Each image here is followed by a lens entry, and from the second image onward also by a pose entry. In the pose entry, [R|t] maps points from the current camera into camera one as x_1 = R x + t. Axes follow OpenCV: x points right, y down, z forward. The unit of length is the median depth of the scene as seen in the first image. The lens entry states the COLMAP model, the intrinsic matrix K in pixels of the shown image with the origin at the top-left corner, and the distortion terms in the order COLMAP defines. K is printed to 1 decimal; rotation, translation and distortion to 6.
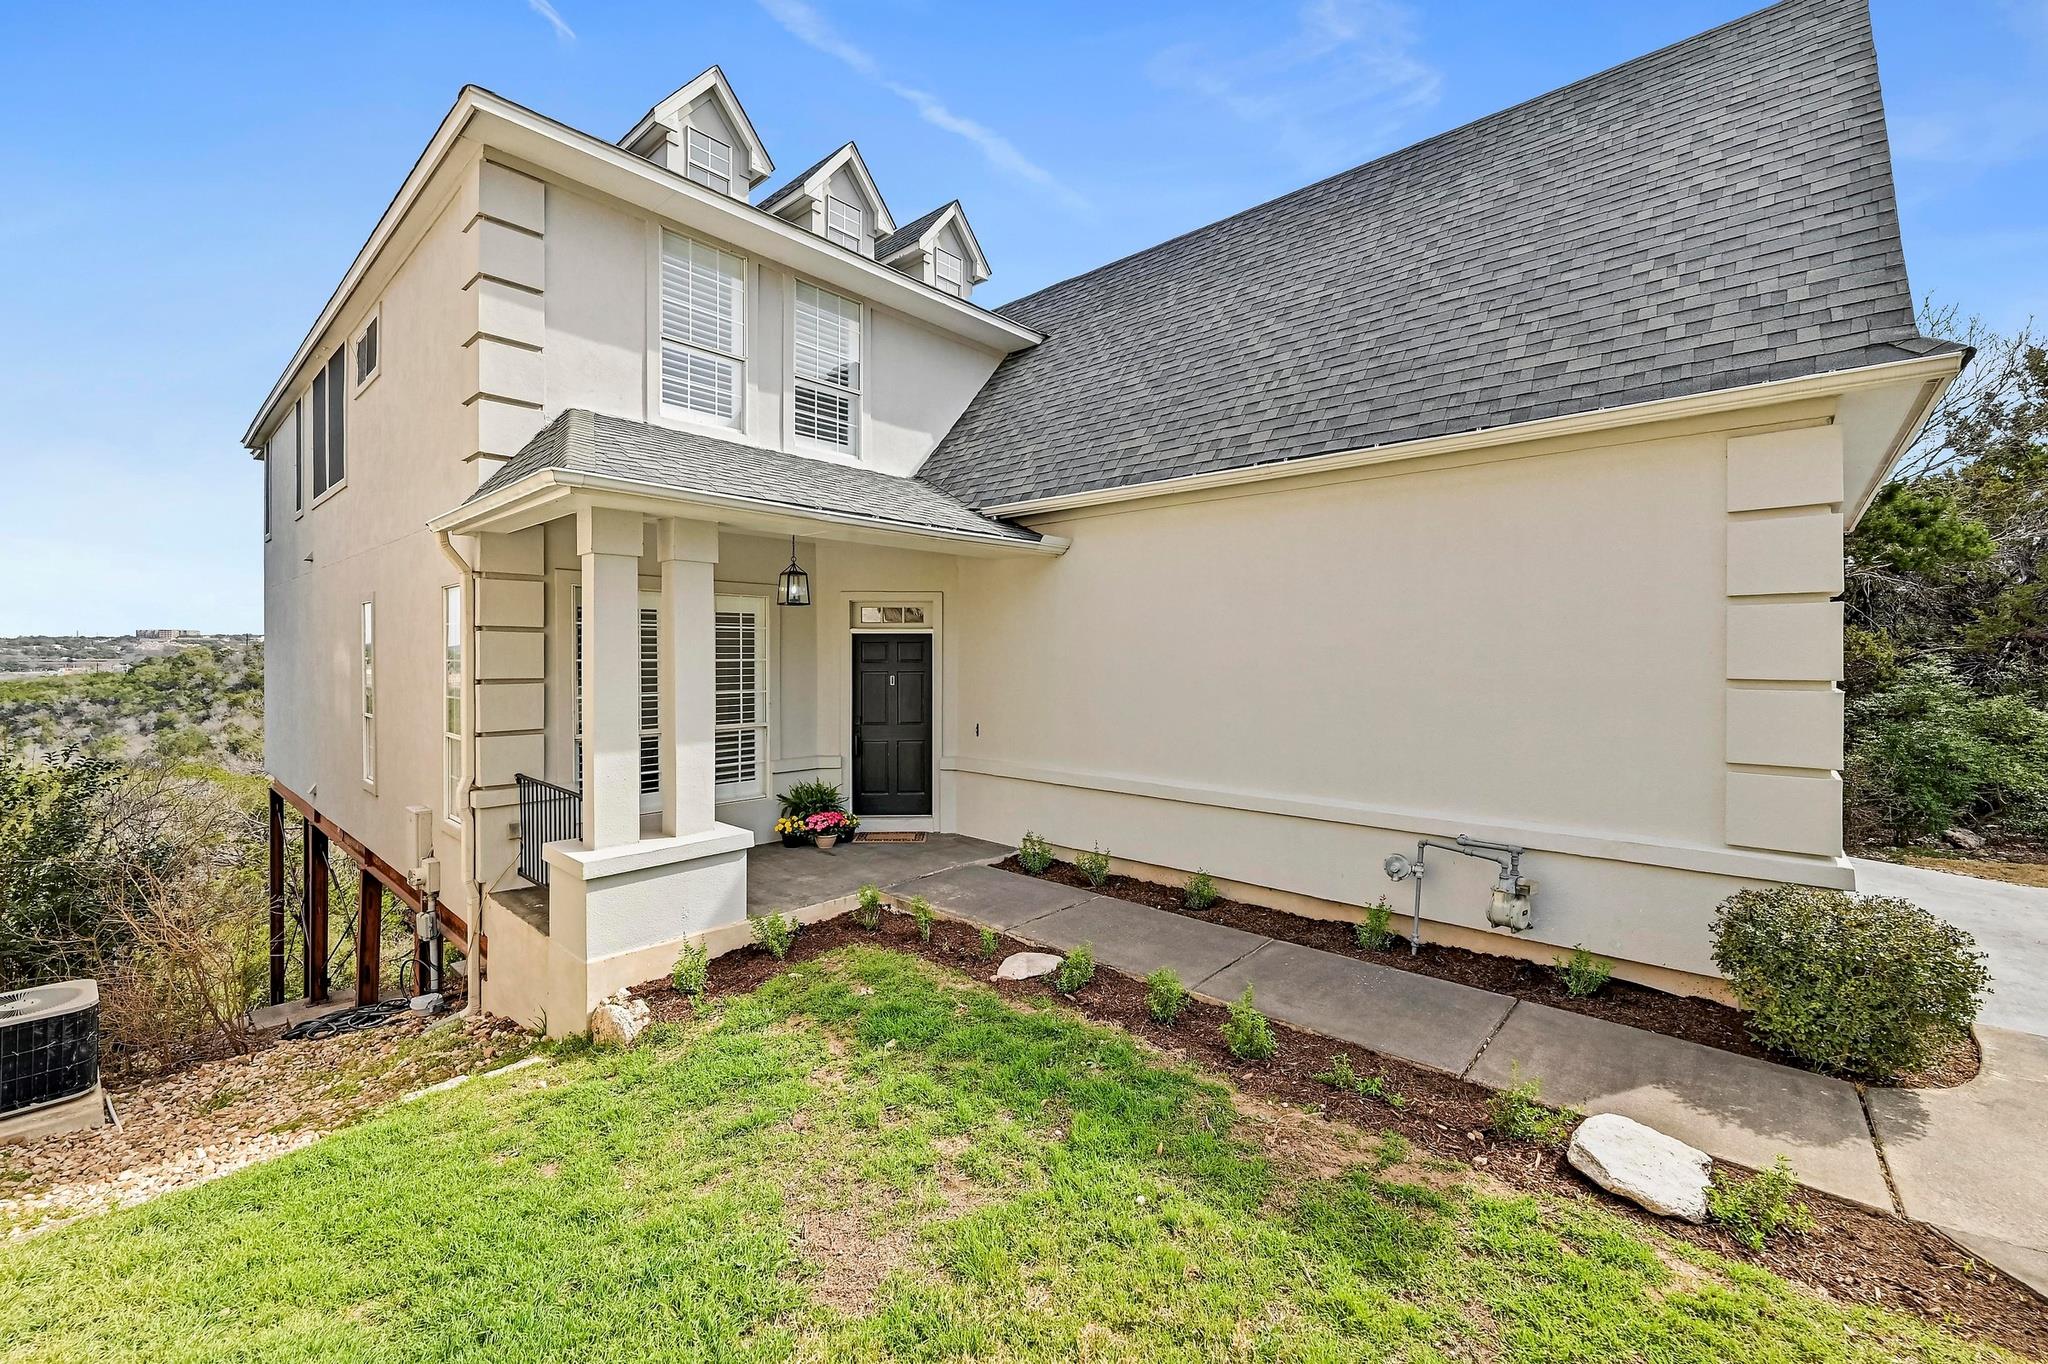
lens RADIAL K [[823.4, 0, 1019.5], [0, 823.4, 666.1], [0, 0, 1]] dist [-0.000249, -0.000325]
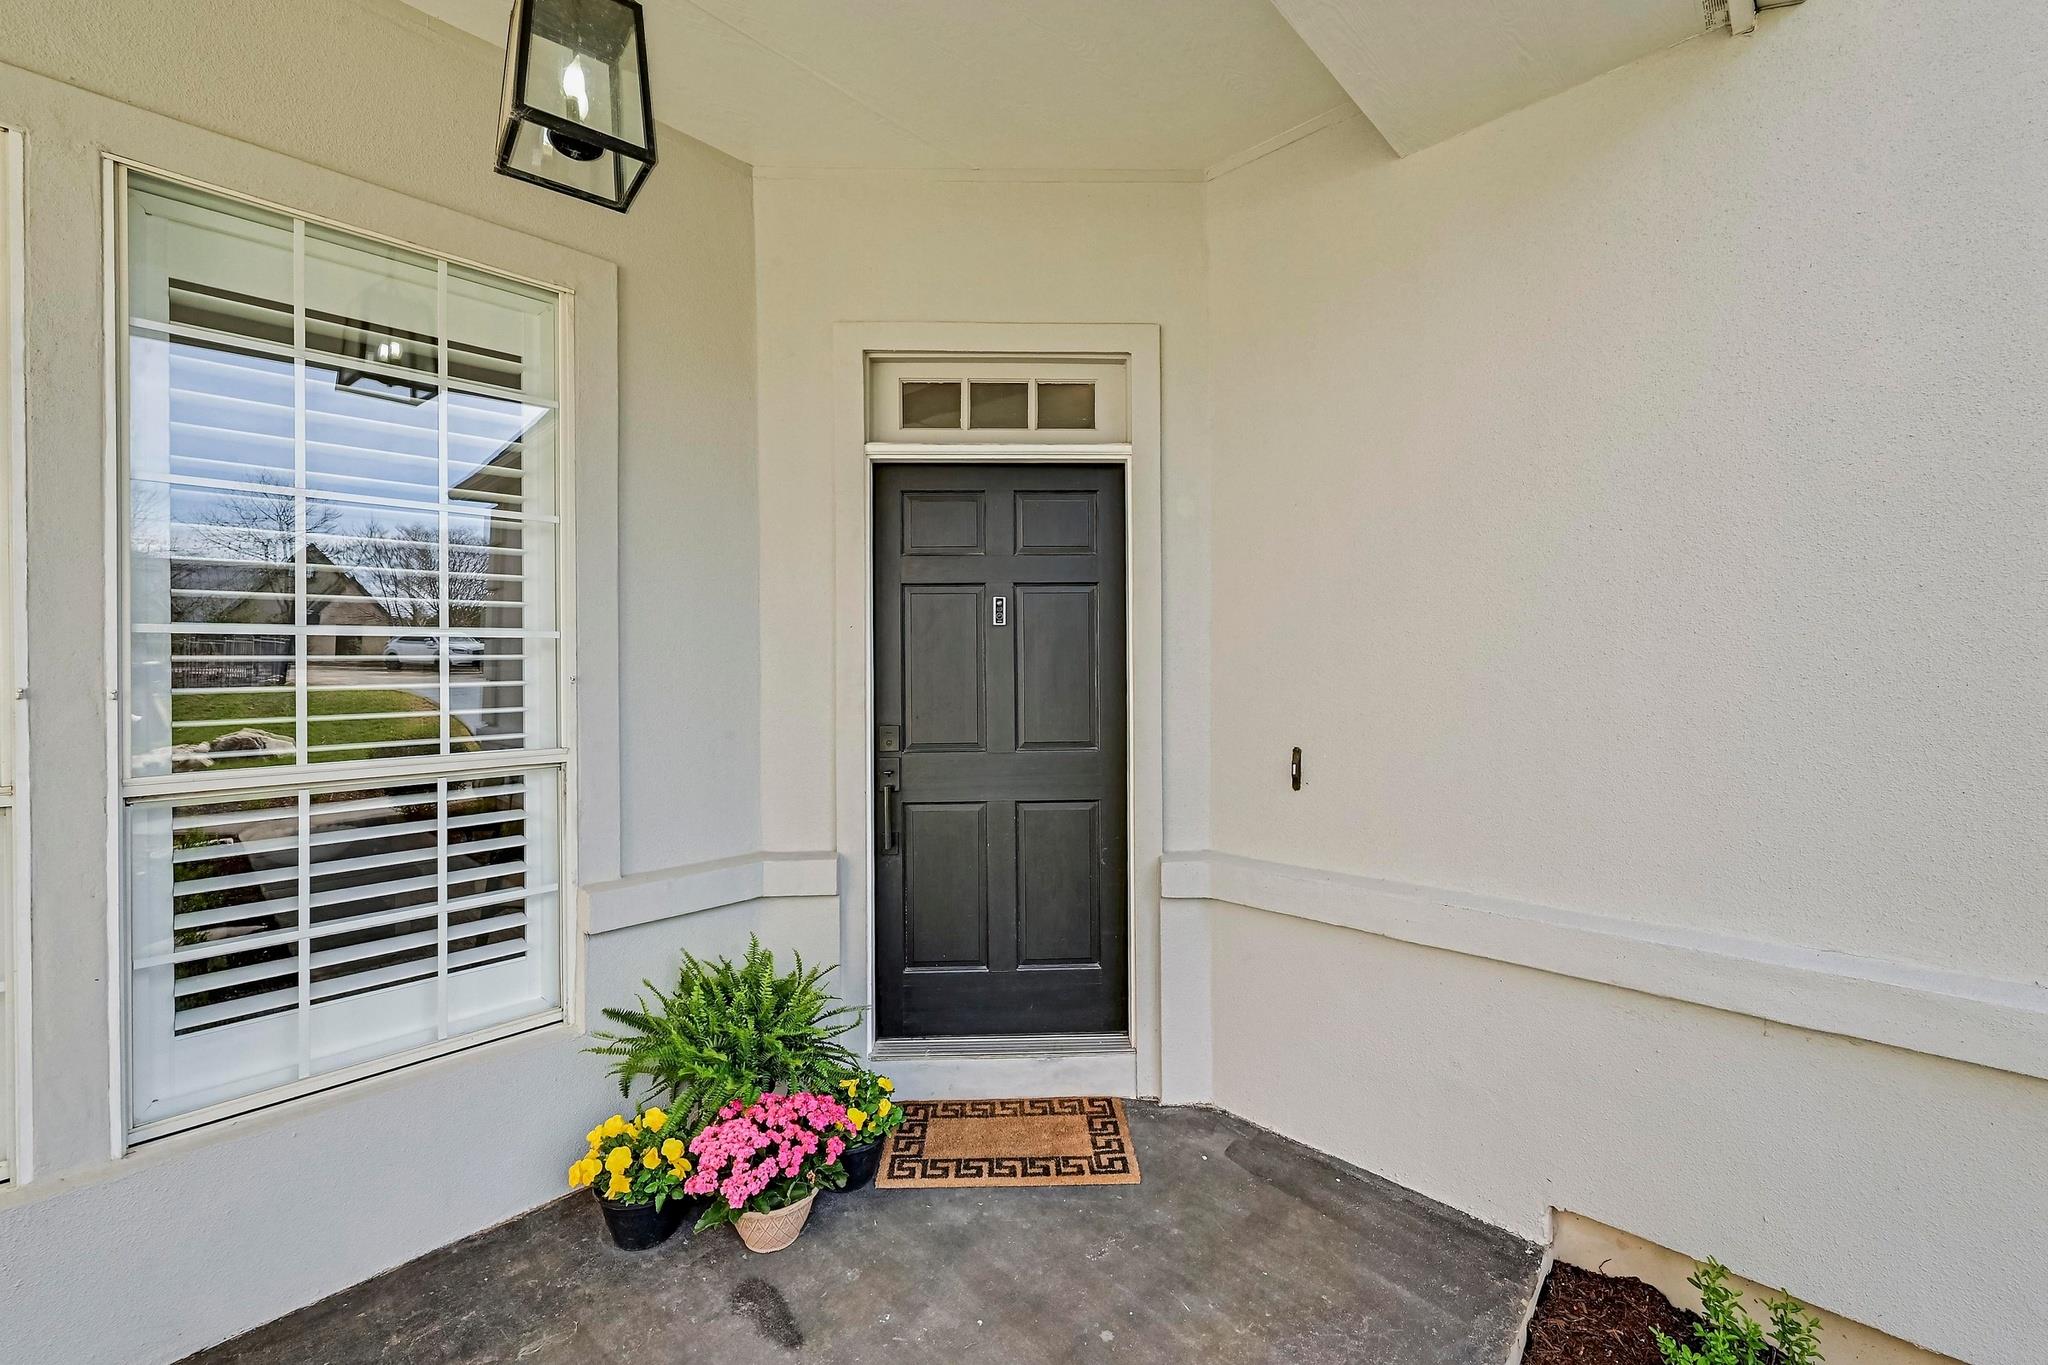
lens RADIAL K [[823.4, 0, 1025.3], [0, 823.4, 670.1], [0, 0, 1]] dist [-0.000249, -0.000325]
pose [[0.999866, -0.006138, -0.015190, -0.051318], [0.006088, 0.999976, -0.003343, 0.015315], [0.015210, 0.003250, 0.999879, 0.251384]]
